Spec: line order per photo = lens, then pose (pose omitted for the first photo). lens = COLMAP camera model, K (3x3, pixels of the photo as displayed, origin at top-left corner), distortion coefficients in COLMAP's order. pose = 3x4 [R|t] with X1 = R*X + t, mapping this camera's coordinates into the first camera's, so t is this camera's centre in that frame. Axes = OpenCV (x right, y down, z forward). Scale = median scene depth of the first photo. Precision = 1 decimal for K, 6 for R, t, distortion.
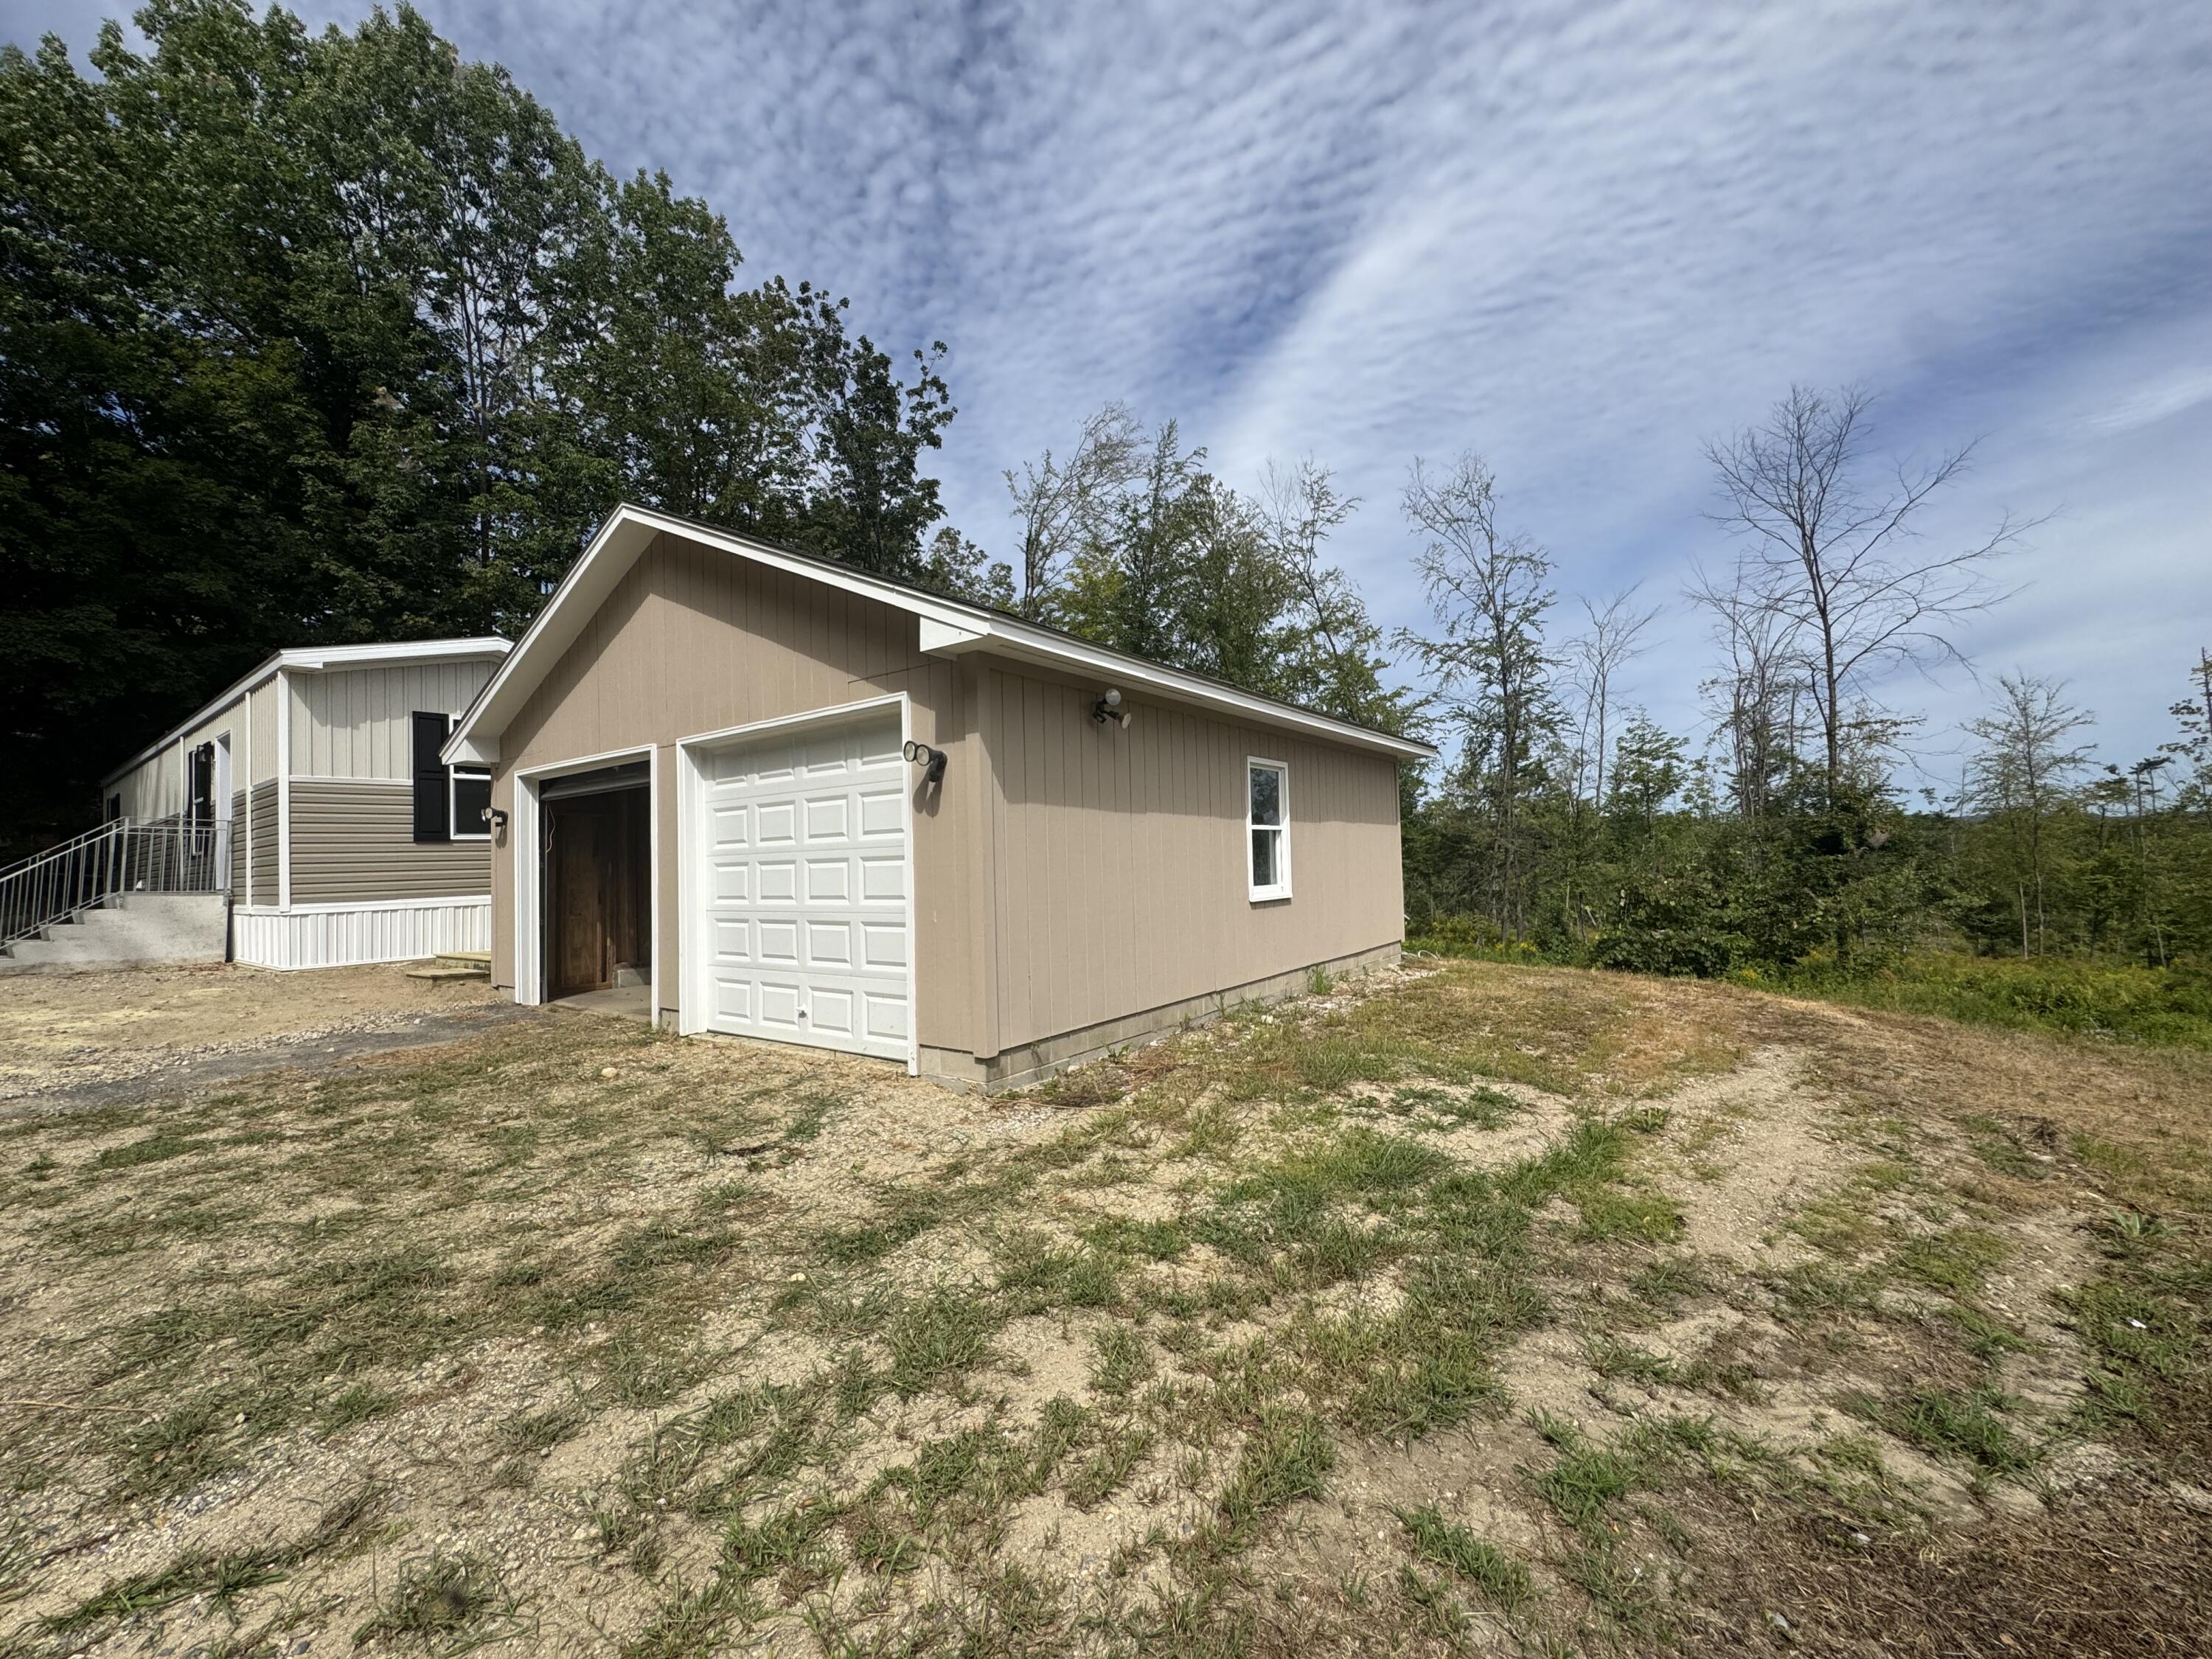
lens RADIAL K [[882.1, 0, 1099.7], [0, 882.1, 831.0], [0, 0, 1]] dist [-0.009416, 0.001563]
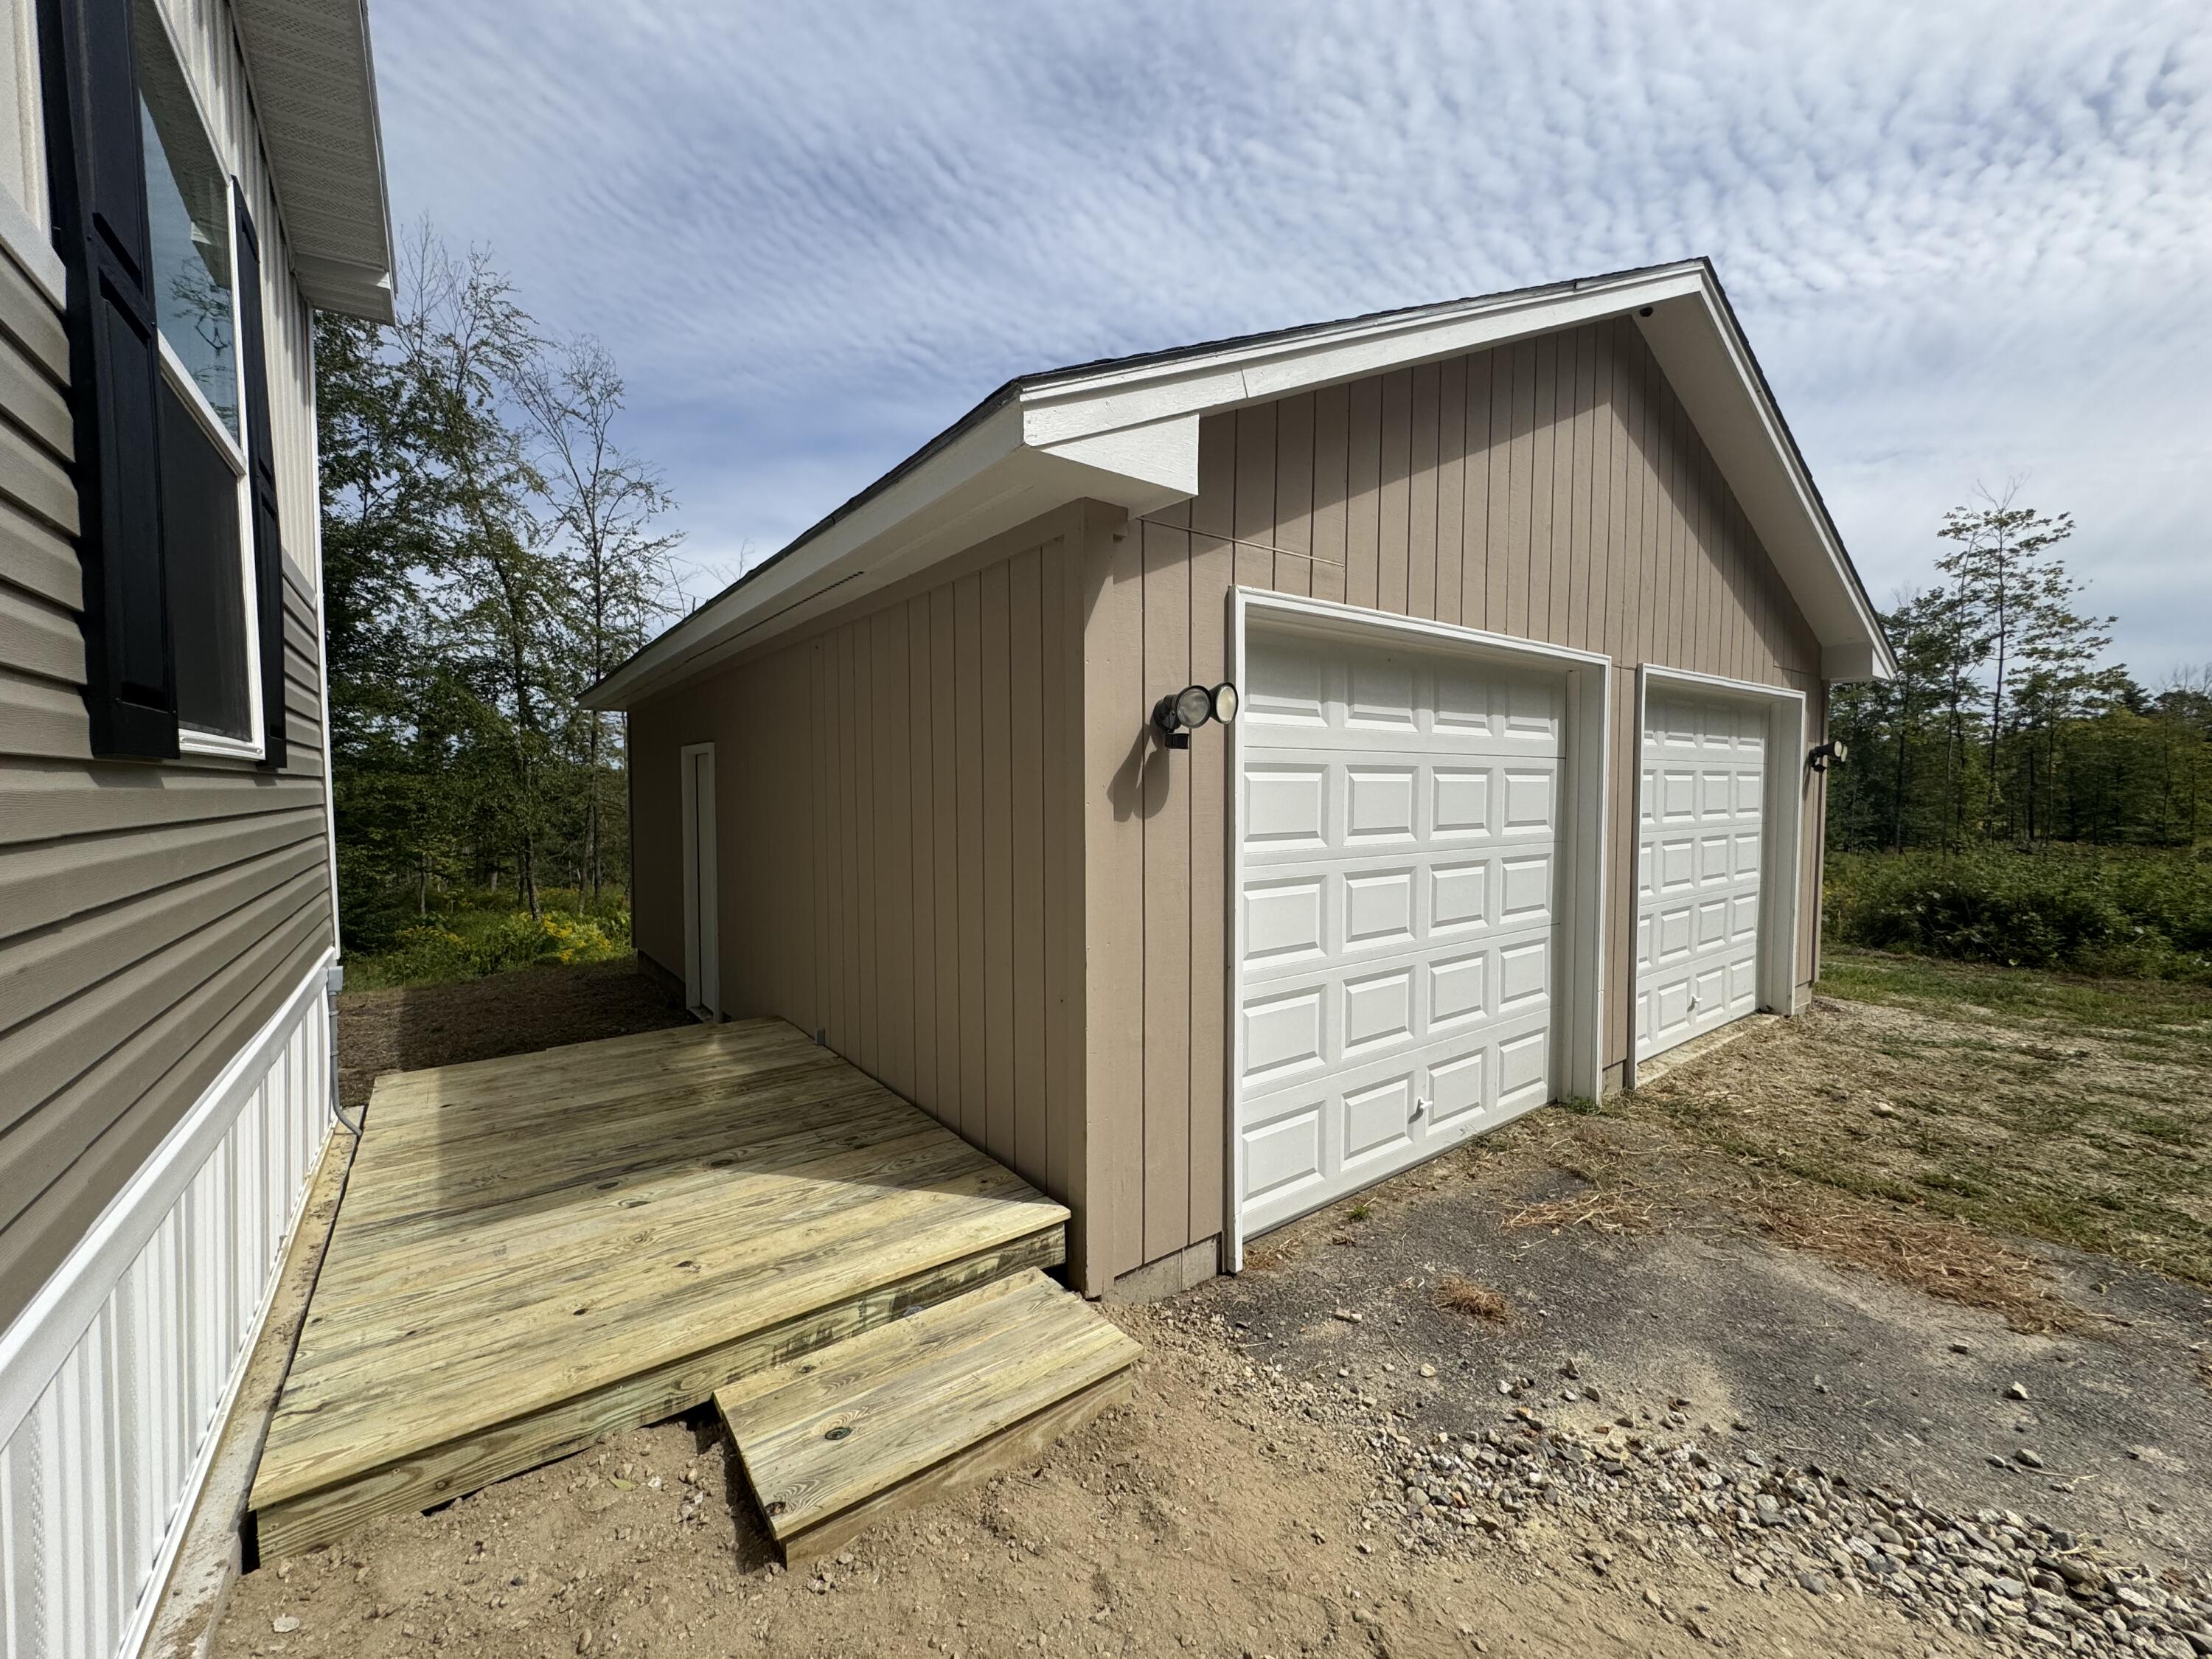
lens RADIAL K [[882.1, 0, 1105.0], [0, 882.1, 814.9], [0, 0, 1]] dist [-0.009416, 0.001563]
pose [[0.292798, 0.004936, 0.956162, -0.898567], [-0.045333, 0.998934, 0.008725, 0.002641], [-0.955099, -0.045900, 0.292709, 0.938781]]
